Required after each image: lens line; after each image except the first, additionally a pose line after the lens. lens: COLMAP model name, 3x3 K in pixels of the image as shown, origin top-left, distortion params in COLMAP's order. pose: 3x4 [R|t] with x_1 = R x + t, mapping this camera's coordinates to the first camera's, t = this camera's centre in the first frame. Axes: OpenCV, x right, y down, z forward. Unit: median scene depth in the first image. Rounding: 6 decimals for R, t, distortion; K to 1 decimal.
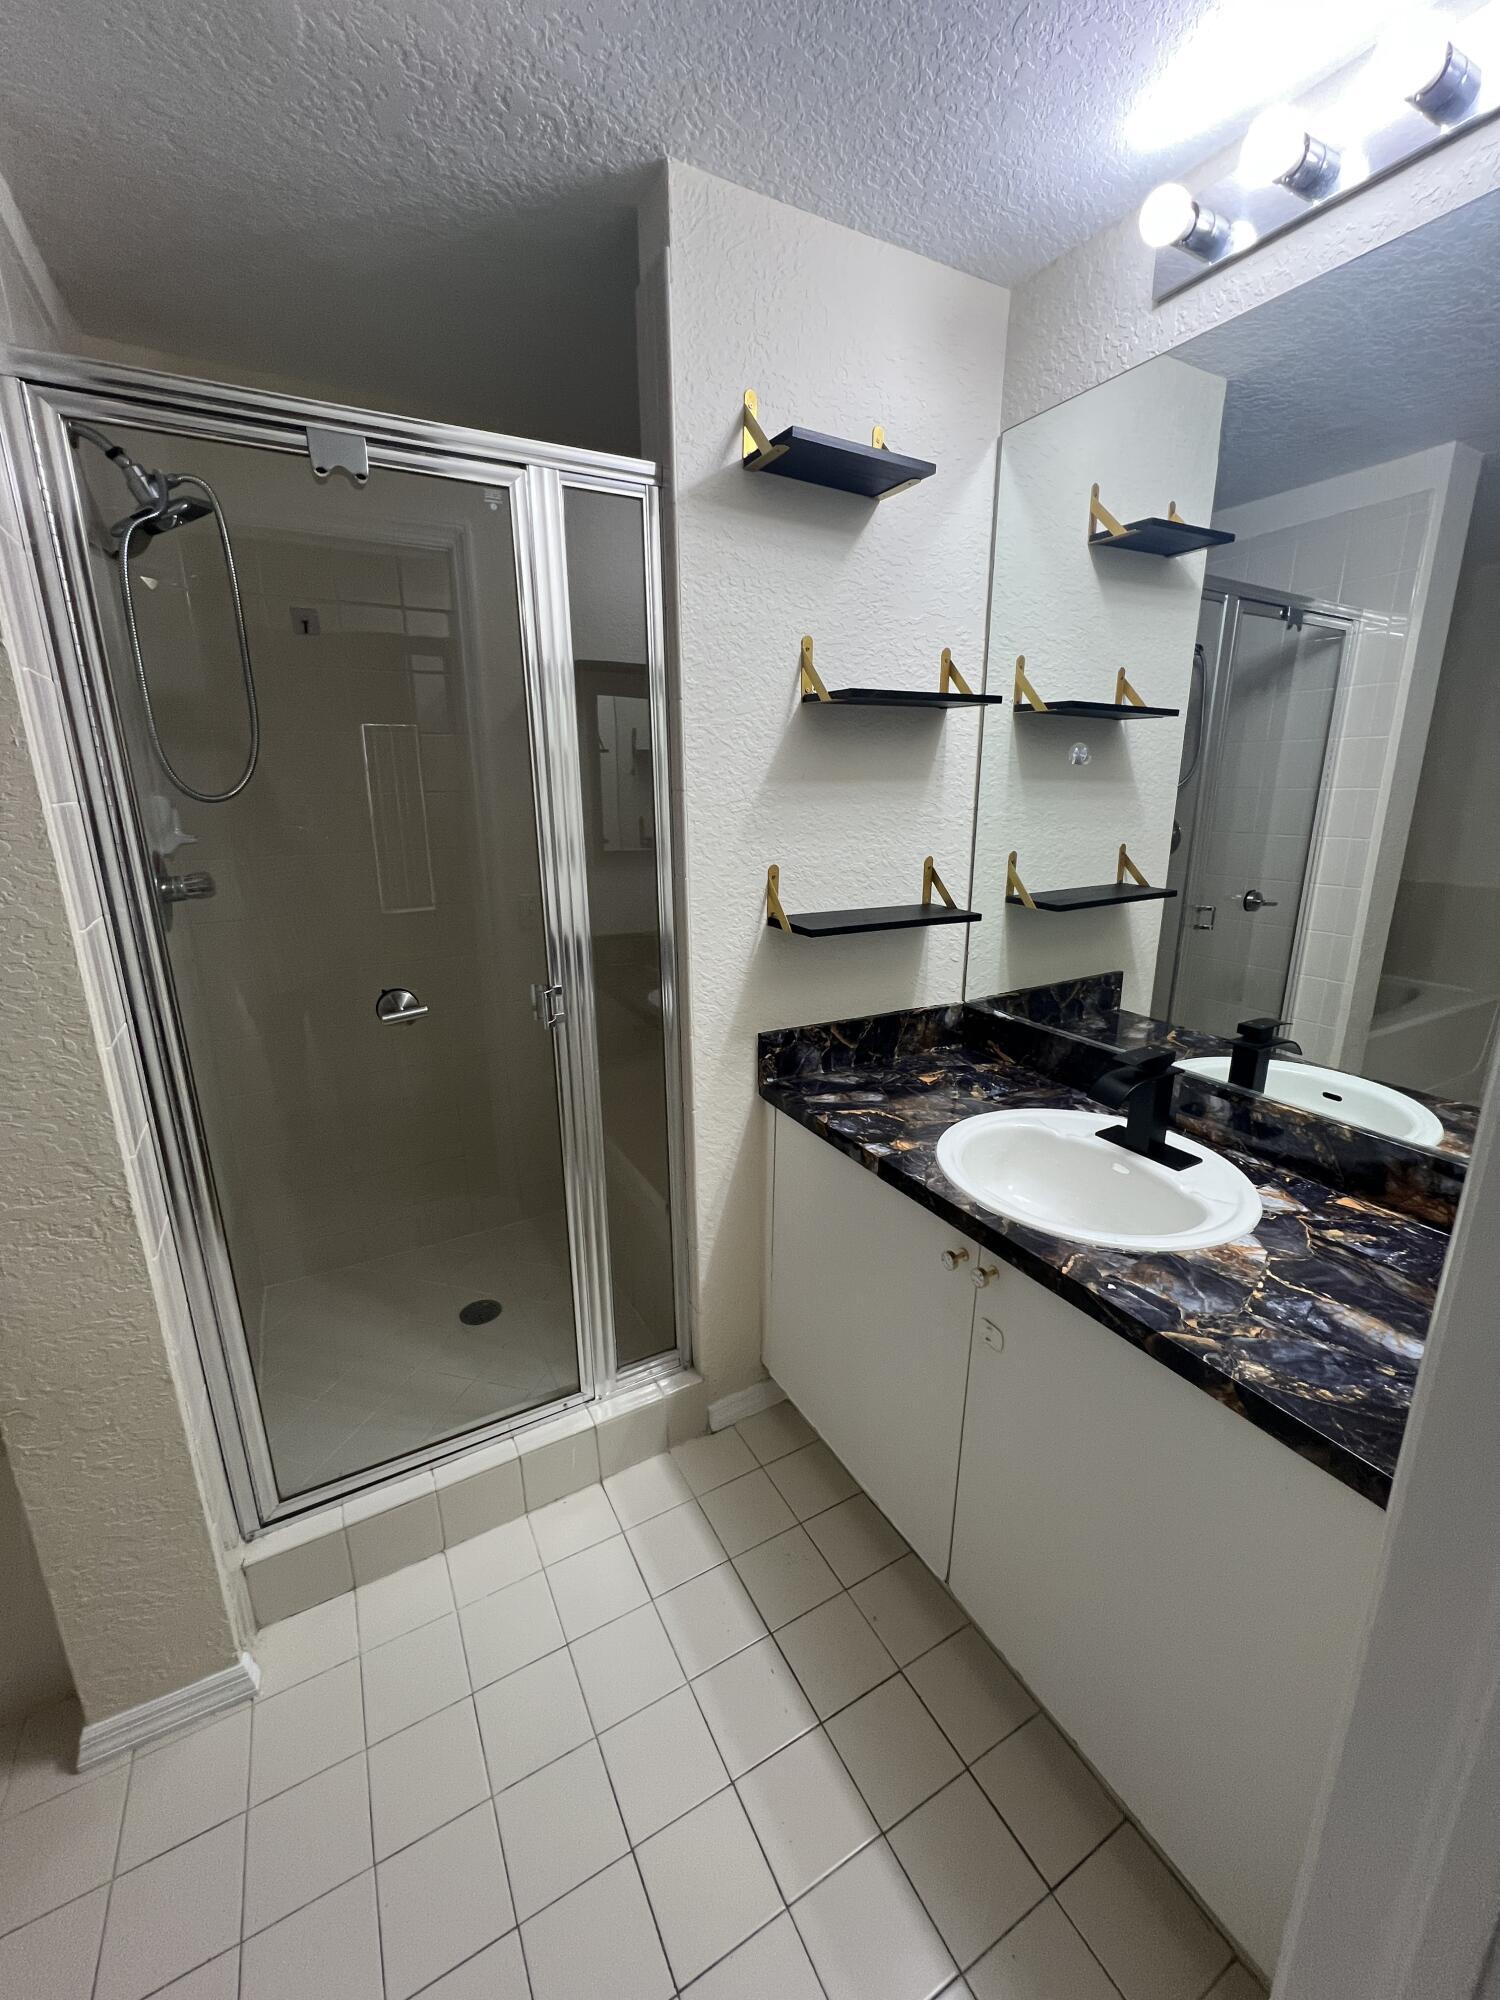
lens RADIAL K [[801.7, 0, 752.9], [0, 801.7, 995.3], [0, 0, 1]] dist [-0.001570, 0.000152]
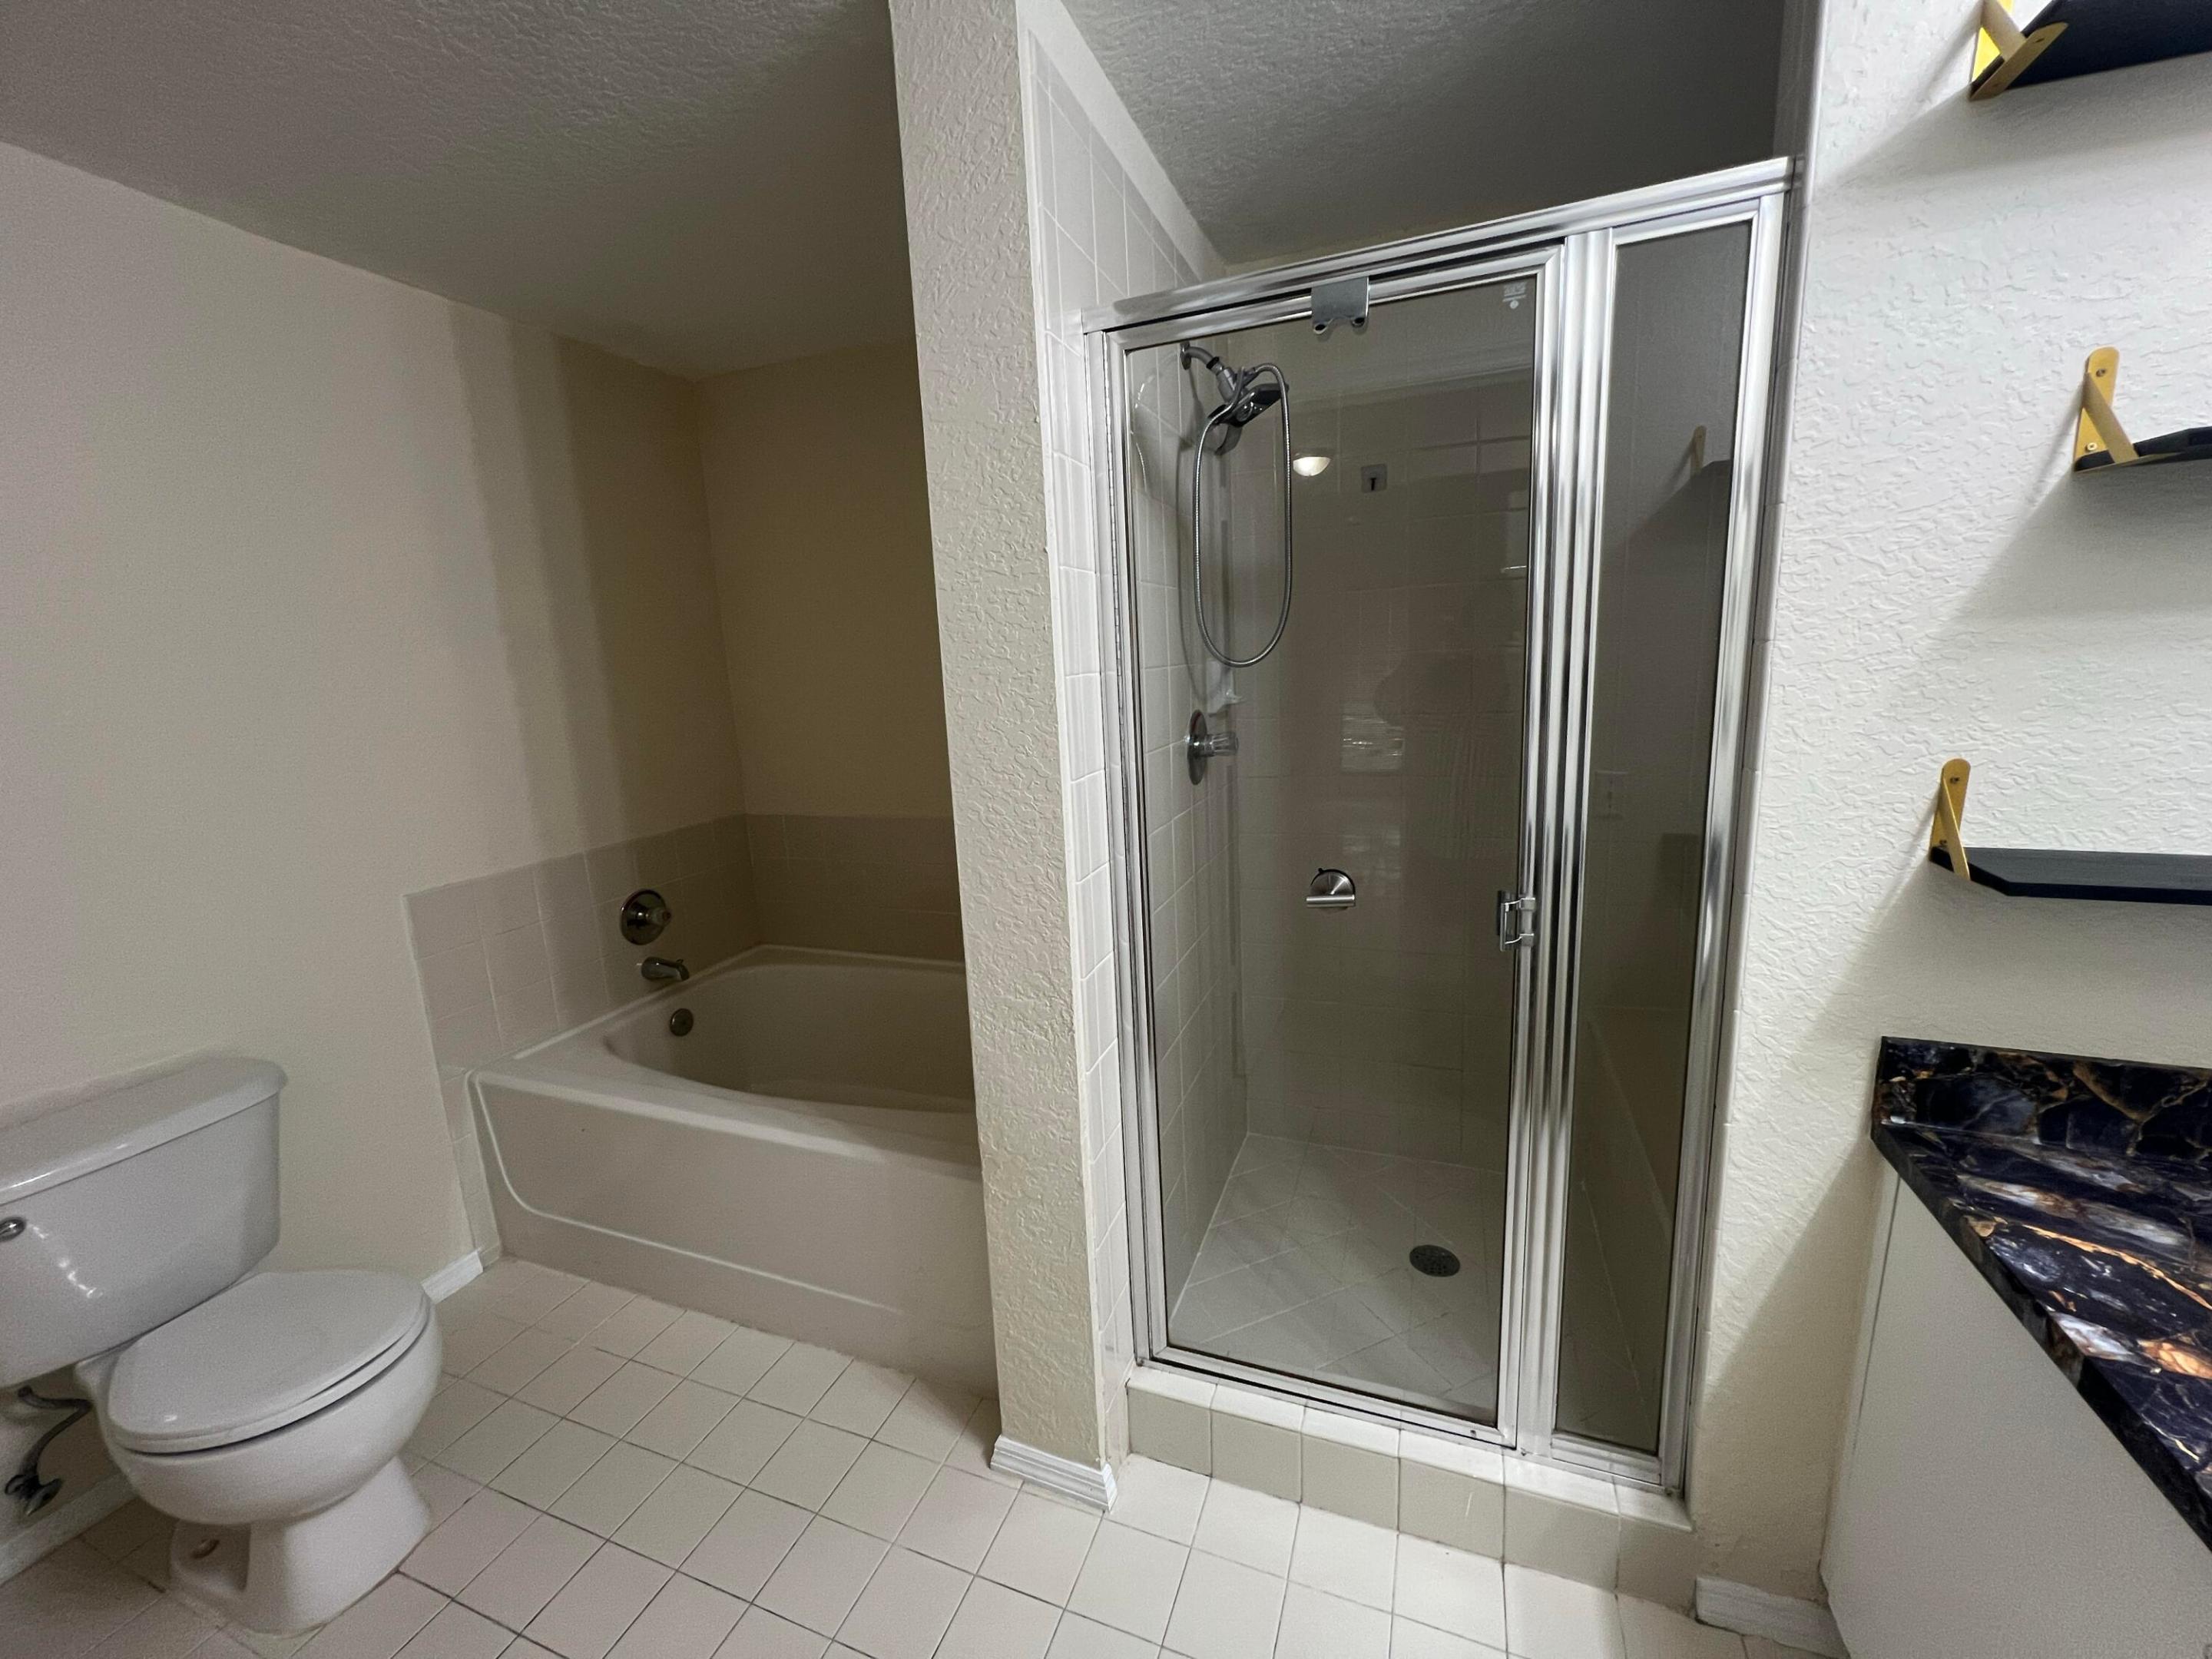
lens RADIAL K [[886.7, 0, 1099.2], [0, 886.7, 823.5], [0, 0, 1]] dist [-0.001570, 0.000152]
pose [[0.635617, 0.119304, -0.762730, 0.128610], [-0.152531, 0.987918, 0.027416, -0.041165], [0.756786, 0.098914, 0.646135, 0.125045]]
